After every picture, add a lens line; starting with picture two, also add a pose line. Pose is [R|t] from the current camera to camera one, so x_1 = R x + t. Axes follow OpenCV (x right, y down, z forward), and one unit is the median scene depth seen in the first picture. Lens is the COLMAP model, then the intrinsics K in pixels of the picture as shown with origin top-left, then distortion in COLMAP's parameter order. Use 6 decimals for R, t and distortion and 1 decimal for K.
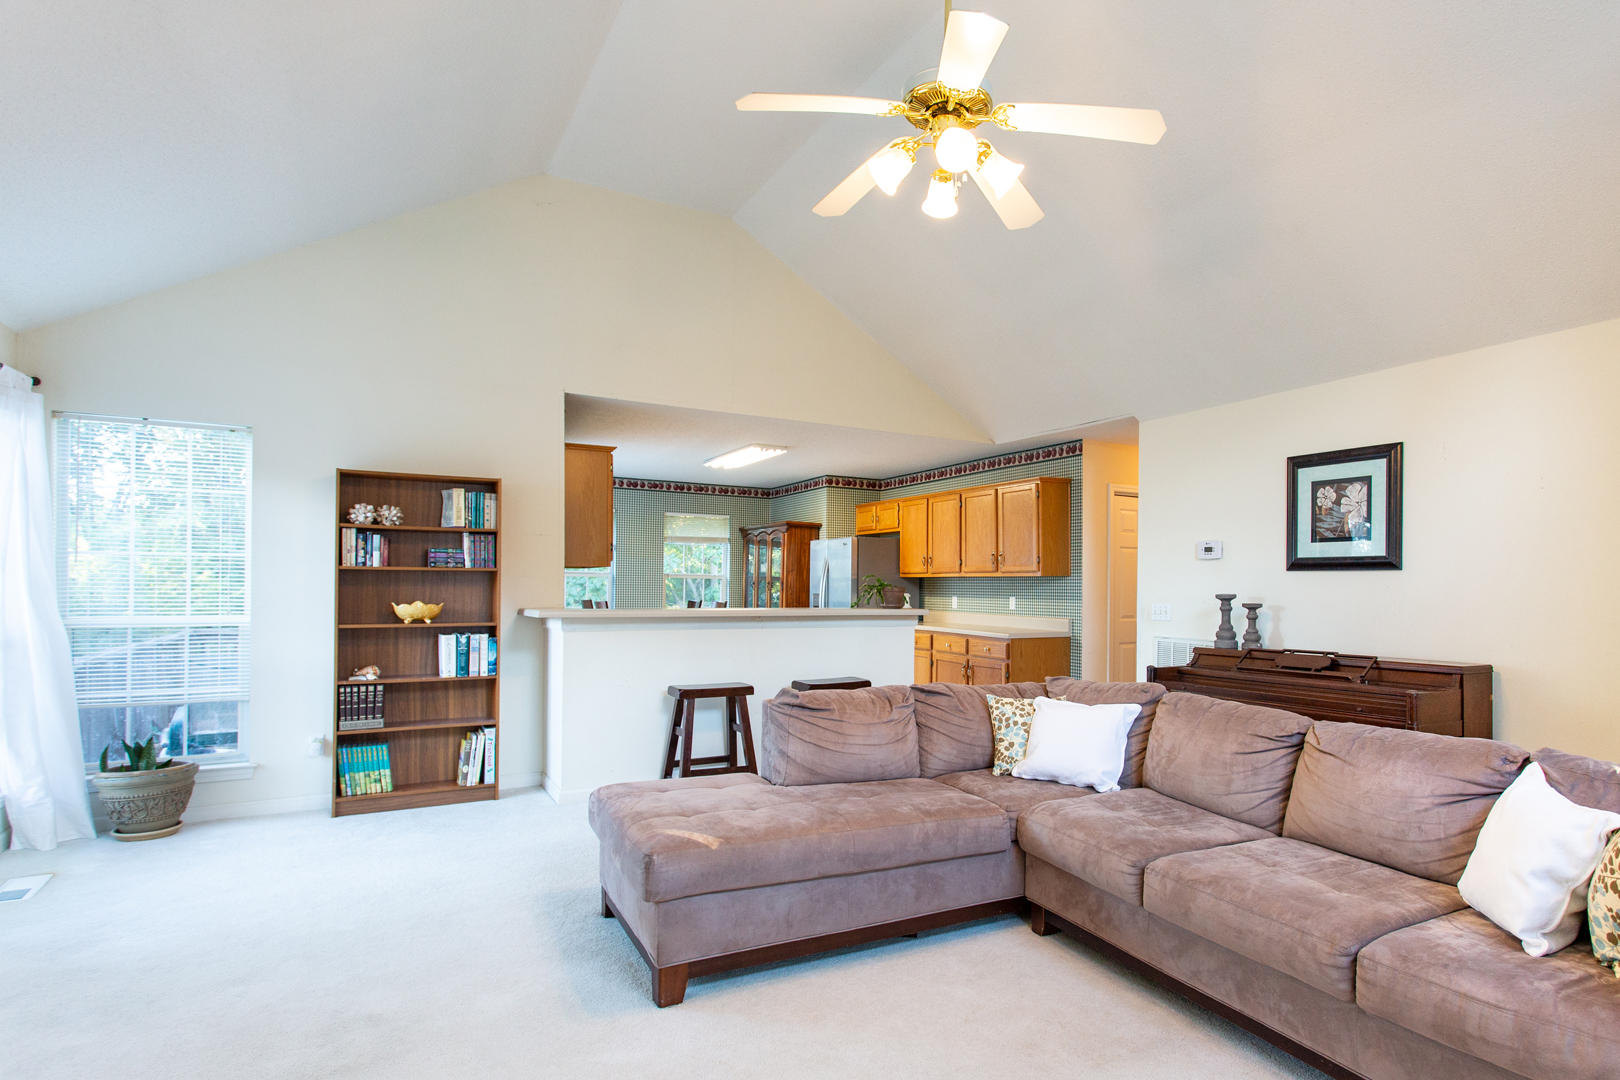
lens RADIAL K [[833.3, 0, 810.0], [0, 833.3, 581.6], [0, 0, 1]] dist [-0.021785, 0.000894]
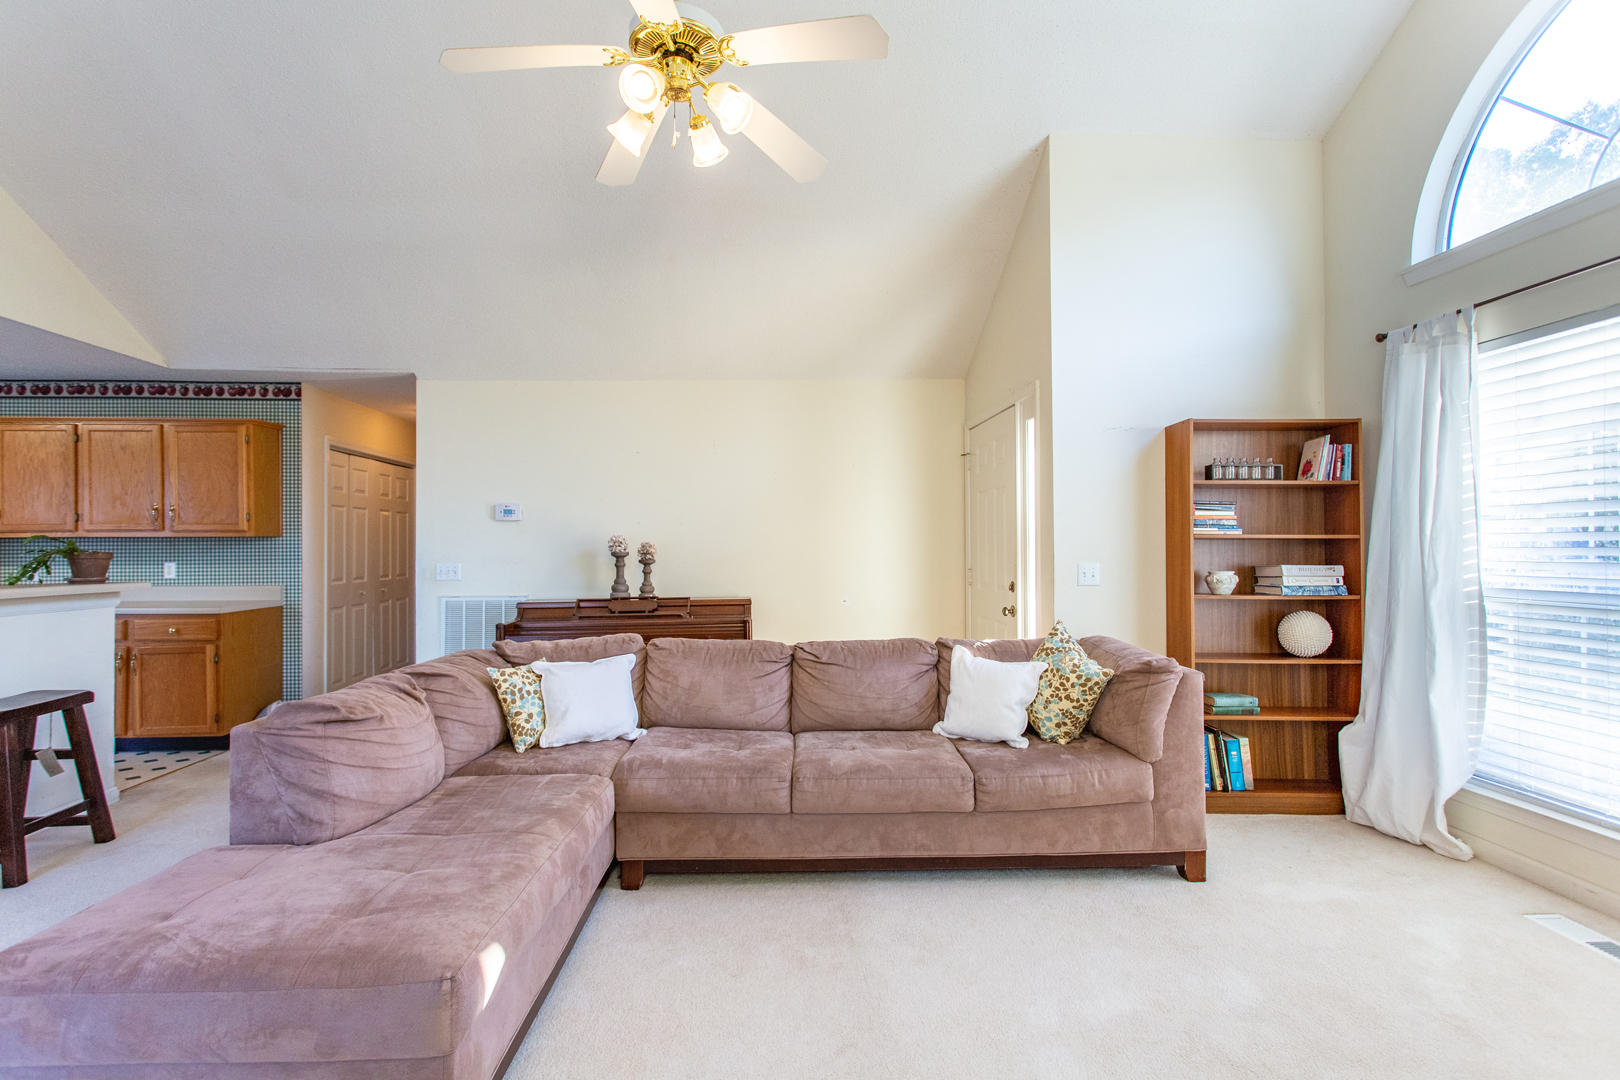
lens RADIAL K [[790.6, 0, 777.5], [0, 790.6, 531.9], [0, 0, 1]] dist [-0.002272, 0.000643]
pose [[0.421282, 0.006328, 0.906907, -0.446812], [0.004296, 0.999951, -0.008972, -0.003220], [-0.906919, 0.007676, 0.421234, 0.361617]]
